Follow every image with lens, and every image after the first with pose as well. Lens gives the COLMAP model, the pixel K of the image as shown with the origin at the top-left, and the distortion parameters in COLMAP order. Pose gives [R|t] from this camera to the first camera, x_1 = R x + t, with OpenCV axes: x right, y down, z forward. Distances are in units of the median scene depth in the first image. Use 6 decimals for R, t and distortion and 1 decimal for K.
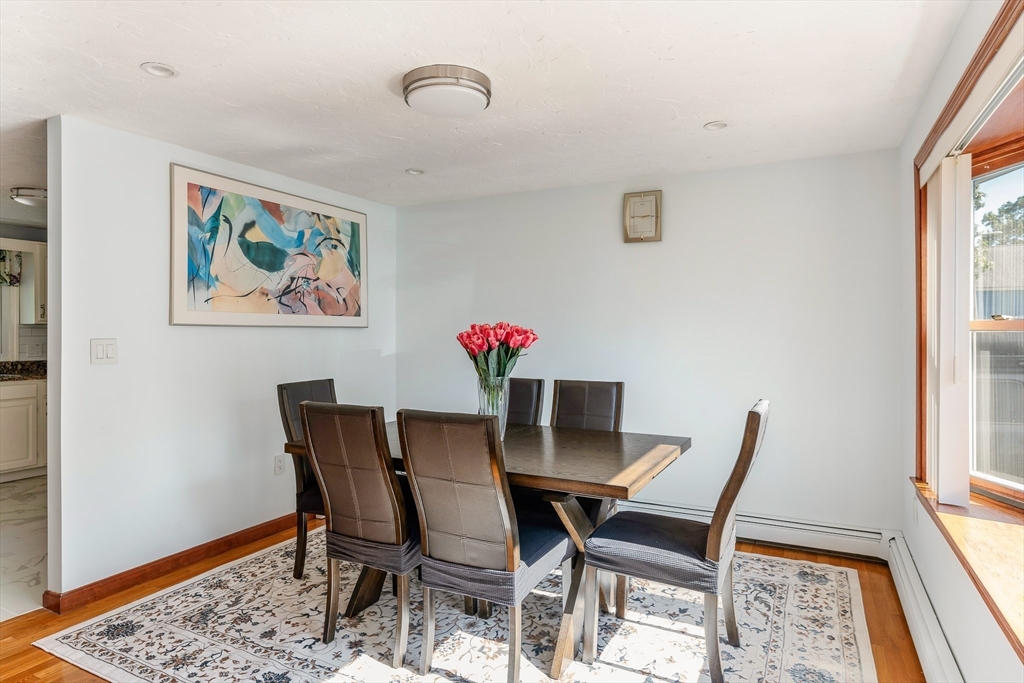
lens RADIAL K [[583.7, 0, 510.7], [0, 583.7, 337.3], [0, 0, 1]] dist [0.001028, 0.000105]
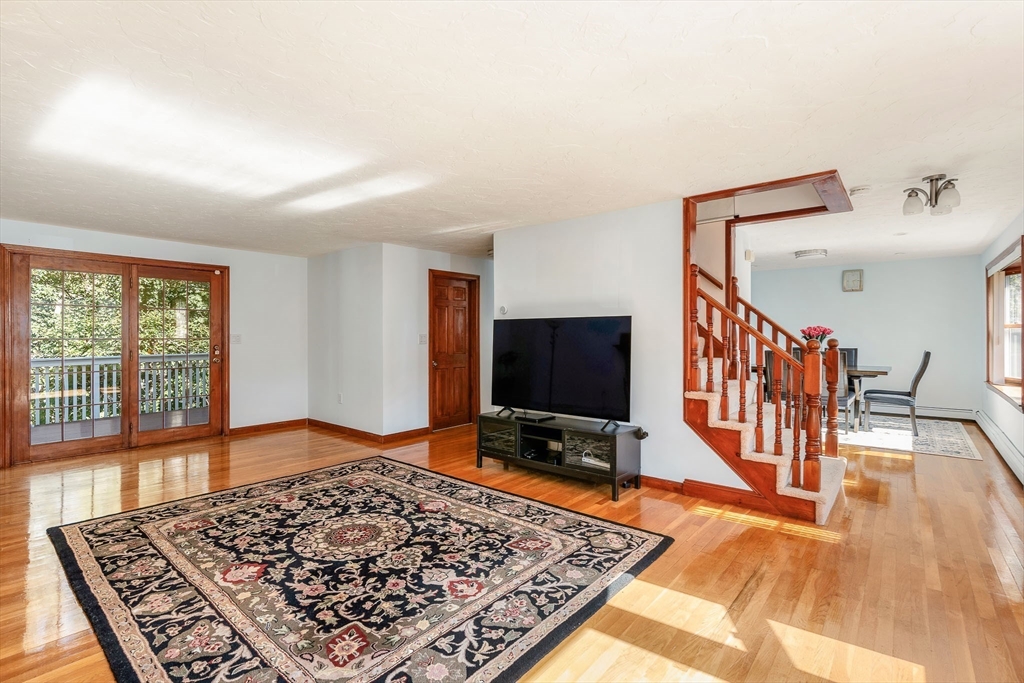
lens RADIAL K [[476.7, 0, 513.5], [0, 476.7, 335.7], [0, 0, 1]] dist [-0.004413, -0.000515]
pose [[0.977837, -0.000205, -0.209368, -0.994083], [-0.001623, 0.999962, -0.008561, 0.044476], [0.209362, 0.008711, 0.977799, -1.611676]]
